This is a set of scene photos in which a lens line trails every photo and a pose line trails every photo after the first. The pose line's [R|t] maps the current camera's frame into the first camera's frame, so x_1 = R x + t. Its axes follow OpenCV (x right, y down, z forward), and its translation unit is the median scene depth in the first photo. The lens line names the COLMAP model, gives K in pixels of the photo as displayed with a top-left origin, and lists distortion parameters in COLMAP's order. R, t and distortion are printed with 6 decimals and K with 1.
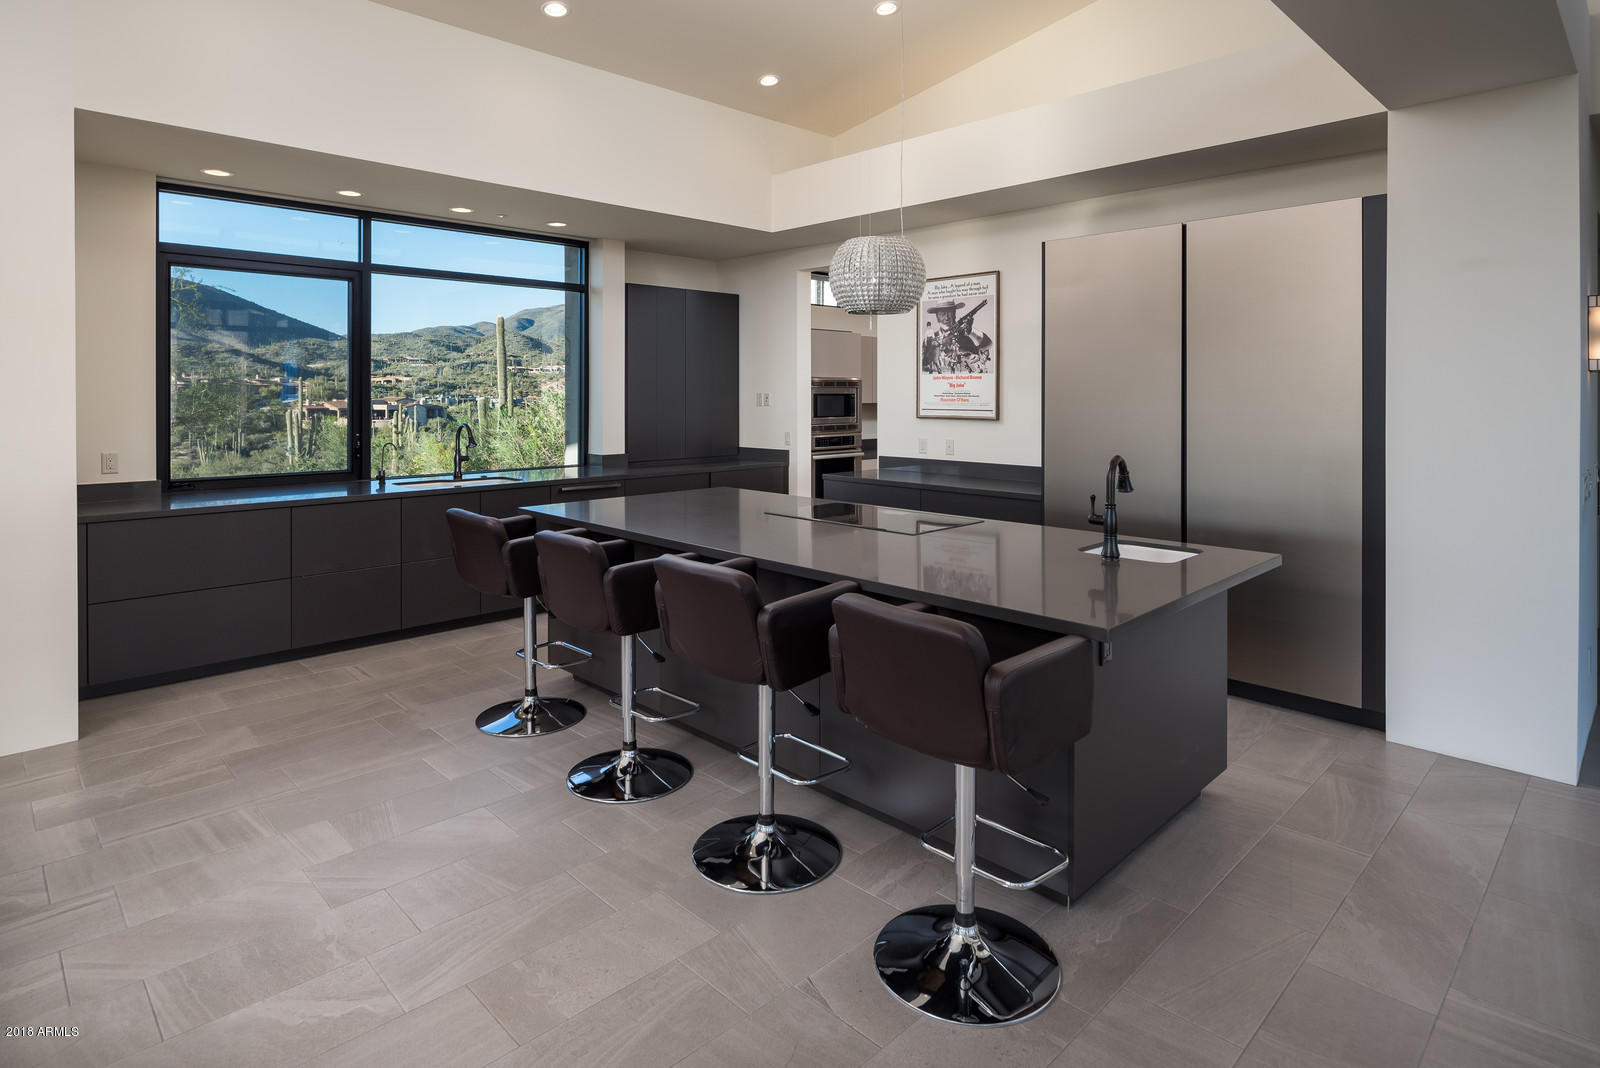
lens RADIAL K [[866.2, 0, 805.6], [0, 866.2, 409.4], [0, 0, 1]] dist [-0.001526, -0.001714]
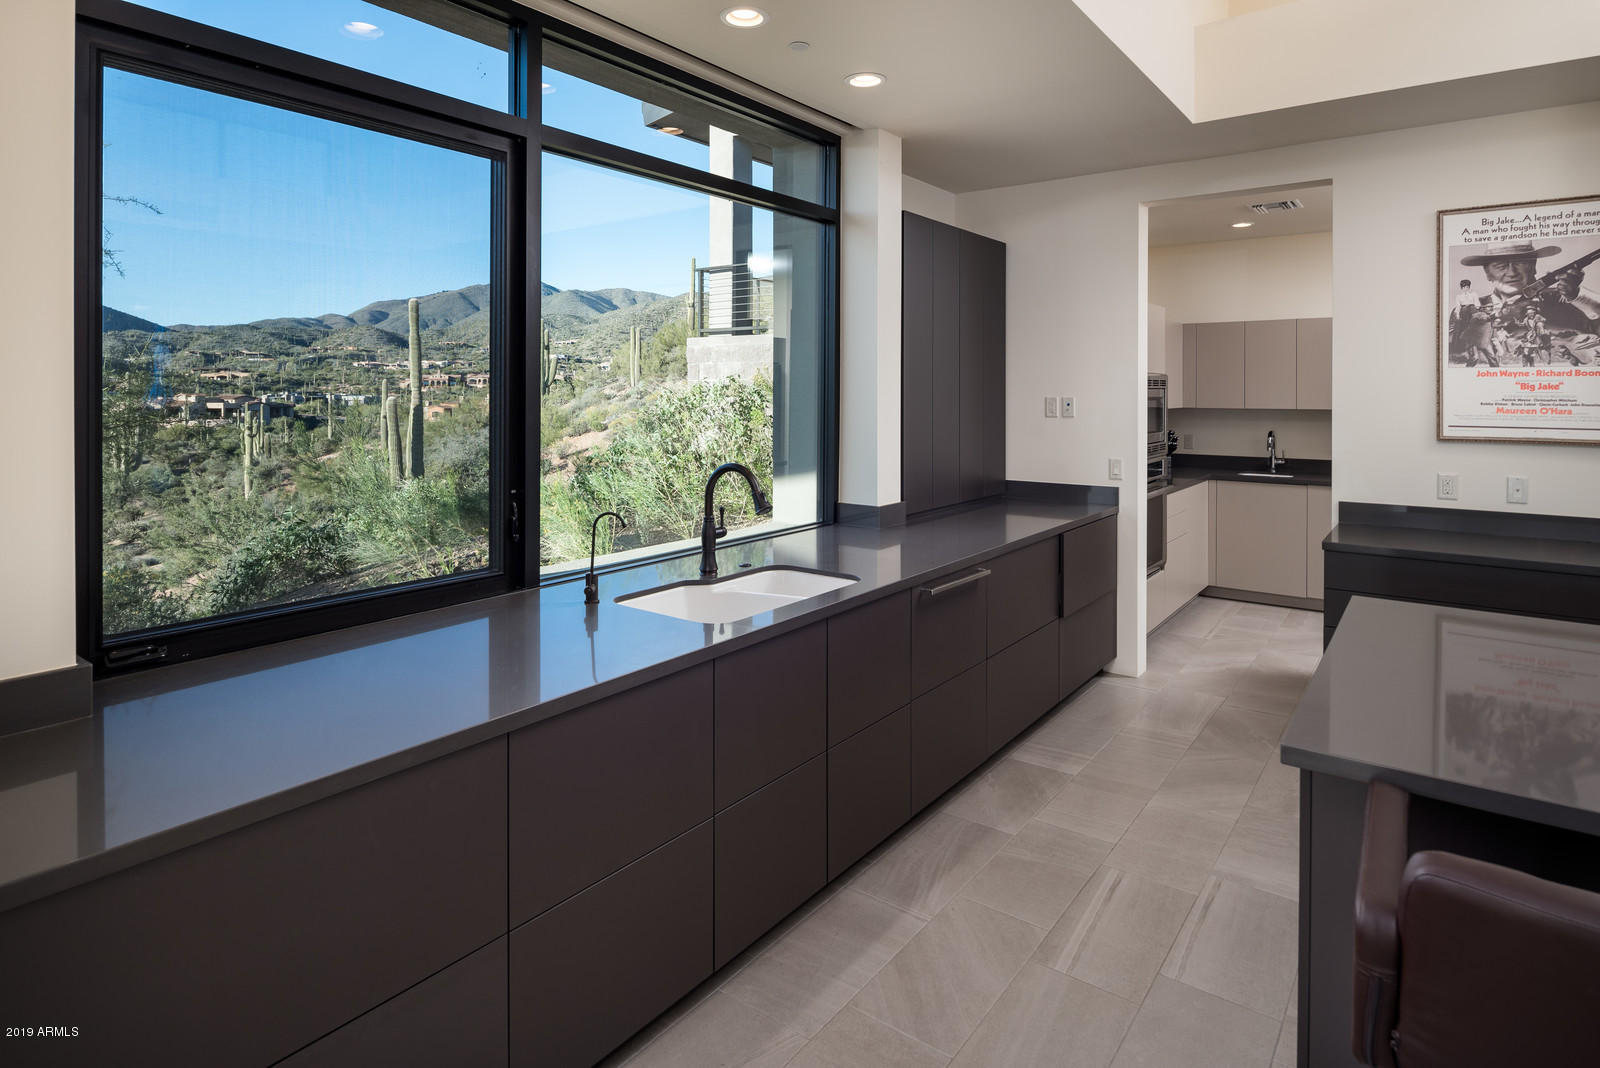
lens RADIAL K [[874.1, 0, 796.5], [0, 874.1, 377.8], [0, 0, 1]] dist [-0.000265, -0.000219]
pose [[0.991305, 0.004177, 0.131520, -0.394890], [0.000285, 0.999426, -0.033888, -0.013556], [-0.131586, 0.033631, 0.990734, 0.468449]]
